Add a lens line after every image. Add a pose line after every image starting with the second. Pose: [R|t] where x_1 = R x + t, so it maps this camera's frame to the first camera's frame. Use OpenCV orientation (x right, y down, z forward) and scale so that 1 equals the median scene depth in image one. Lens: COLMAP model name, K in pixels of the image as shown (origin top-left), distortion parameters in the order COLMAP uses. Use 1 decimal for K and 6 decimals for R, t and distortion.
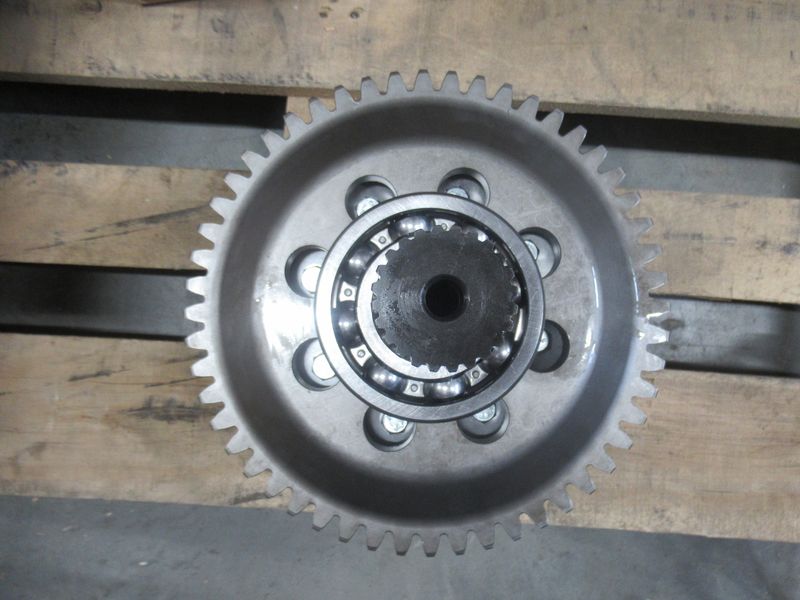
lens RADIAL K [[596.6, 0, 391.3], [0, 596.6, 300.1], [0, 0, 1]] dist [0.000942, 0.001046]
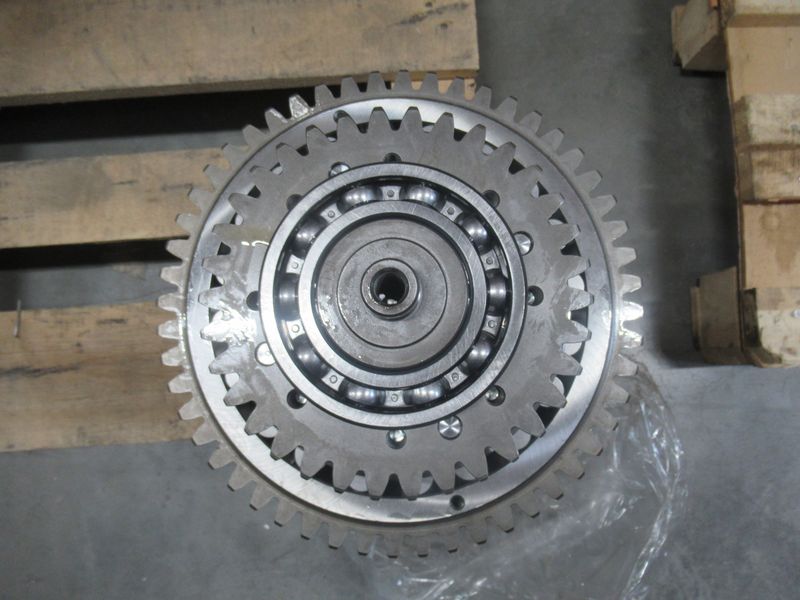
lens RADIAL K [[602.3, 0, 397.1], [0, 602.3, 298.4], [0, 0, 1]] dist [-0.004295, 0.002037]
pose [[0.992720, -0.120265, -0.006647, 0.901906], [0.119373, 0.989713, -0.078856, 0.256697], [0.016062, 0.077489, 0.996864, -0.164758]]
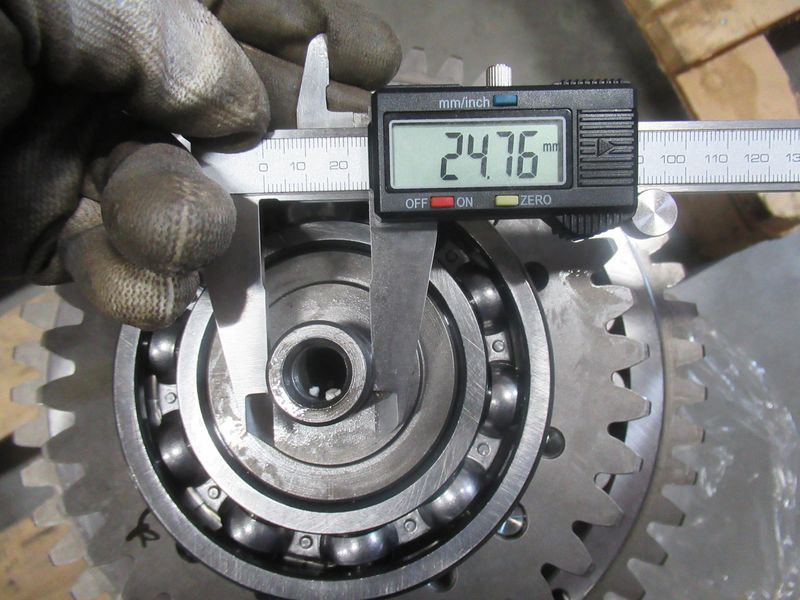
lens RADIAL K [[604.4, 0, 396.4], [0, 604.4, 301.9], [0, 0, 1]] dist [-0.004551, -0.002194]
pose [[0.842869, -0.534272, 0.064235, 0.924439], [0.538119, 0.836915, -0.100003, 0.227467], [-0.000330, 0.118855, 0.992912, 0.050401]]
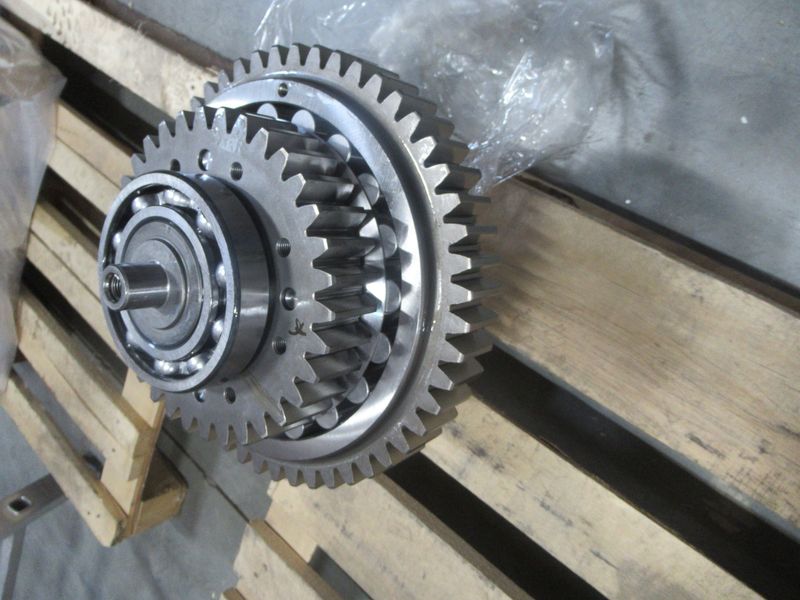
lens RADIAL K [[580.7, 0, 399.9], [0, 580.7, 311.0], [0, 0, 1]] dist [0.061621, -0.041885]
pose [[-0.769639, -0.431033, 0.471028, 0.364370], [0.310129, -0.897234, -0.314312, 0.470358], [0.558100, -0.095827, 0.824222, -0.001522]]
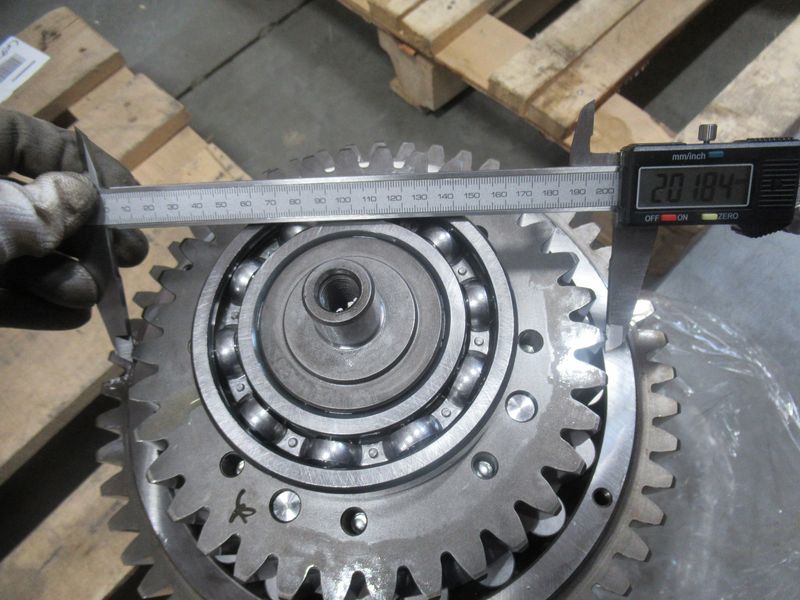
lens RADIAL K [[603.0, 0, 393.7], [0, 603.0, 295.4], [0, 0, 1]] dist [-0.006746, -0.001643]
pose [[0.640589, -0.724089, 0.255618, 0.810937], [0.763931, 0.567210, -0.307704, 0.363484], [0.077816, 0.392386, 0.916503, -0.032027]]
